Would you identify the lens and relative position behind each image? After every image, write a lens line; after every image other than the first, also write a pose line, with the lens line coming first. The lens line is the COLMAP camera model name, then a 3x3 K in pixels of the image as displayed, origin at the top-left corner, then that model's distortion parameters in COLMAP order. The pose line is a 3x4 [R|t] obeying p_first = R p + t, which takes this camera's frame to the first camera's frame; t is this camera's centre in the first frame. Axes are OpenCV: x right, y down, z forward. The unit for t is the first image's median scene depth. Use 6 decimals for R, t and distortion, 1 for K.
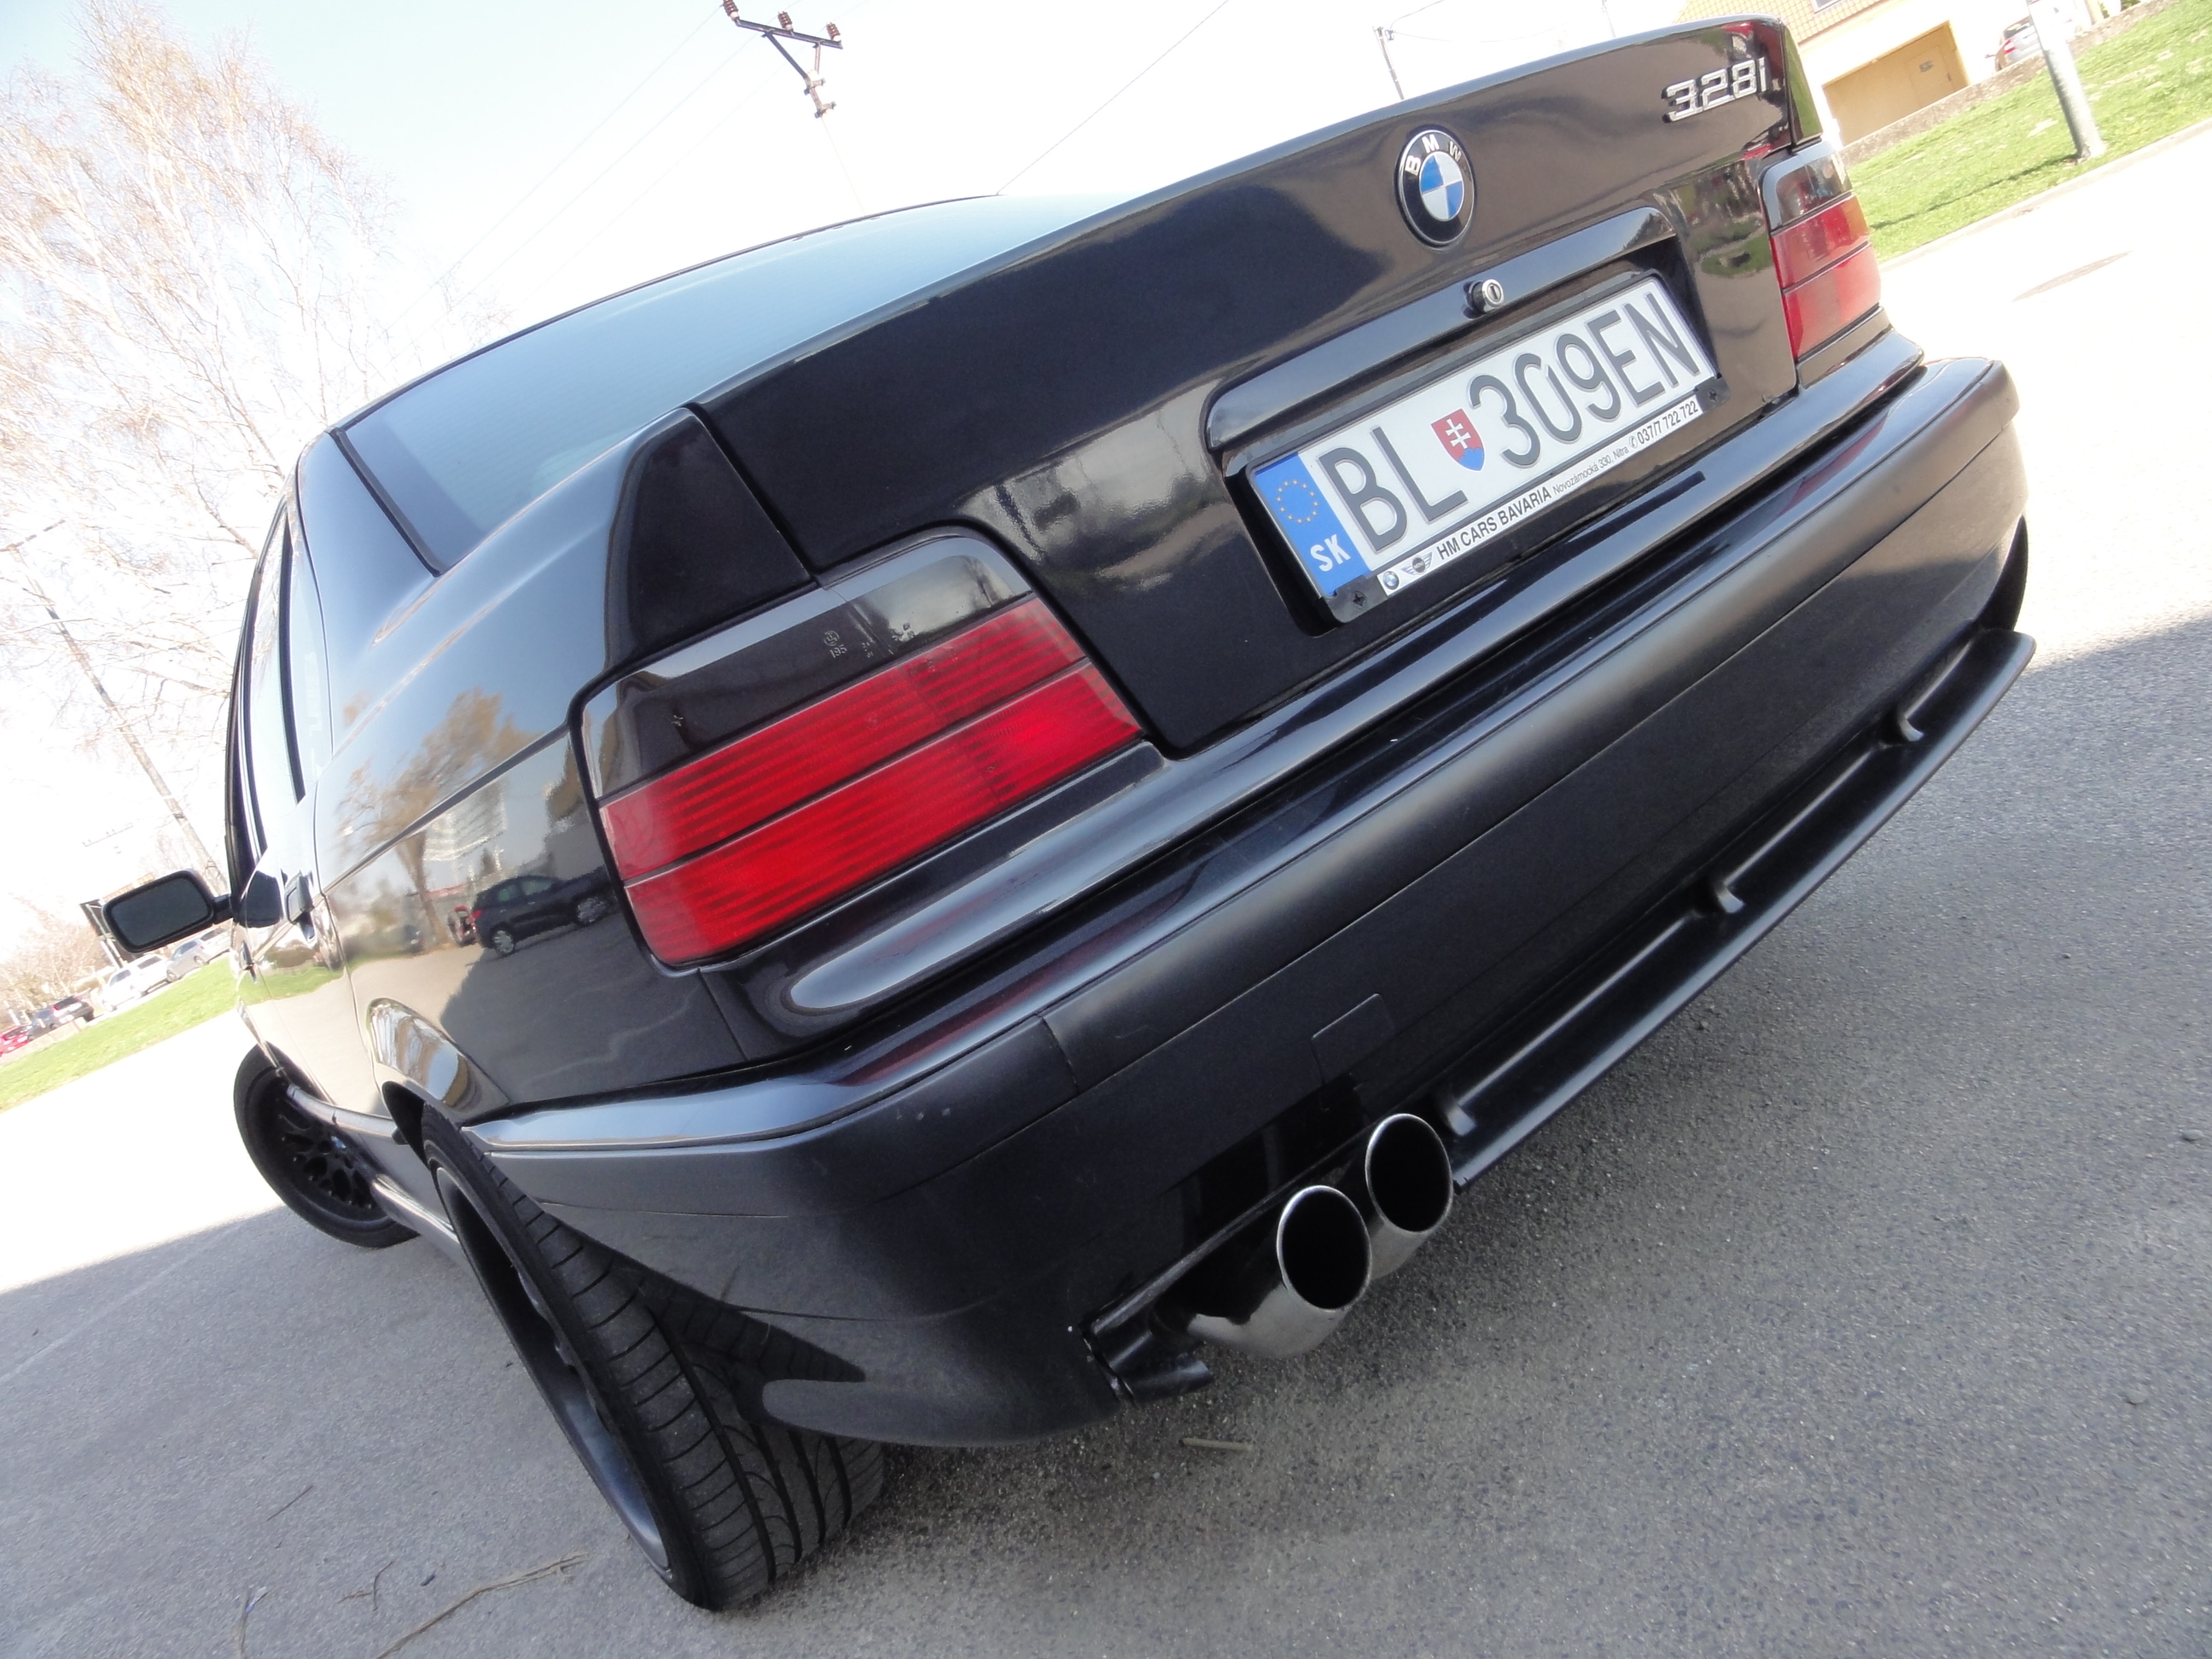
lens RADIAL K [[1576.6, 0, 1103.4], [0, 1576.6, 827.3], [0, 0, 1]] dist [0.011773, -0.005380]
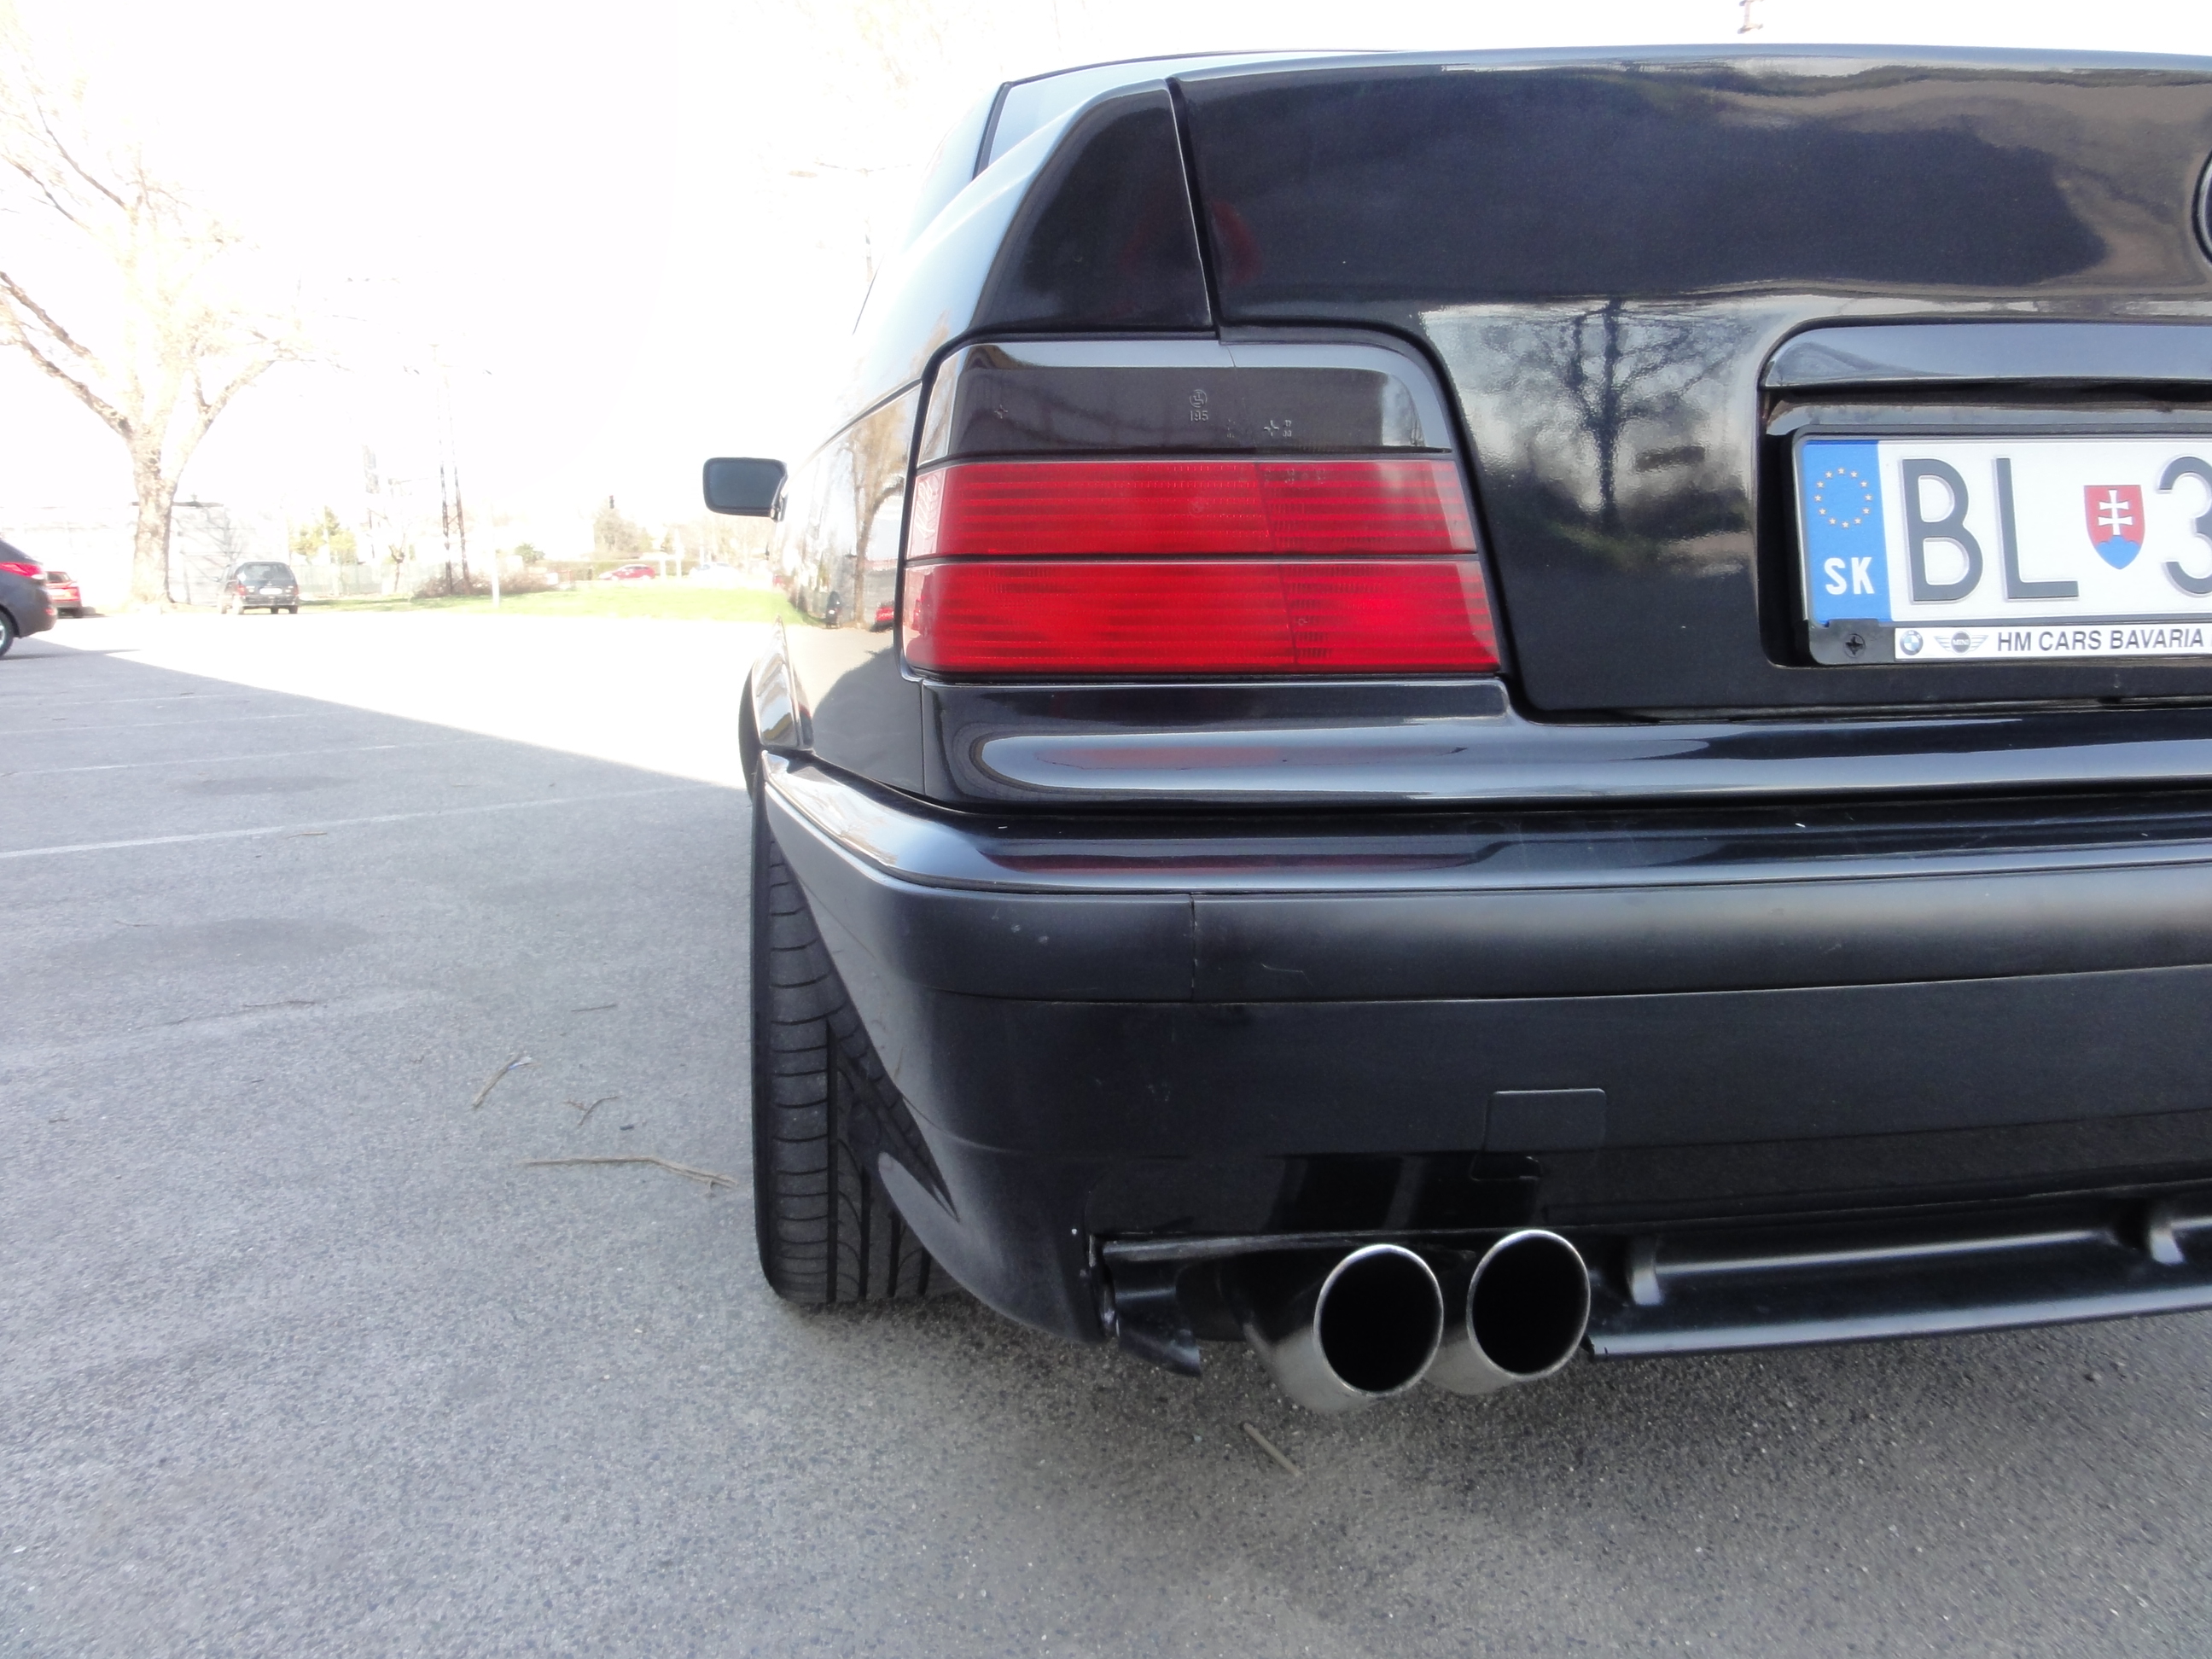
lens RADIAL K [[1576.6, 0, 1108.5], [0, 1576.6, 821.3], [0, 0, 1]] dist [0.011773, -0.005380]
pose [[0.831153, 0.468921, -0.298827, 0.120472], [-0.448719, 0.883019, 0.137579, -0.010018], [0.328383, 0.019740, 0.944338, 0.140017]]
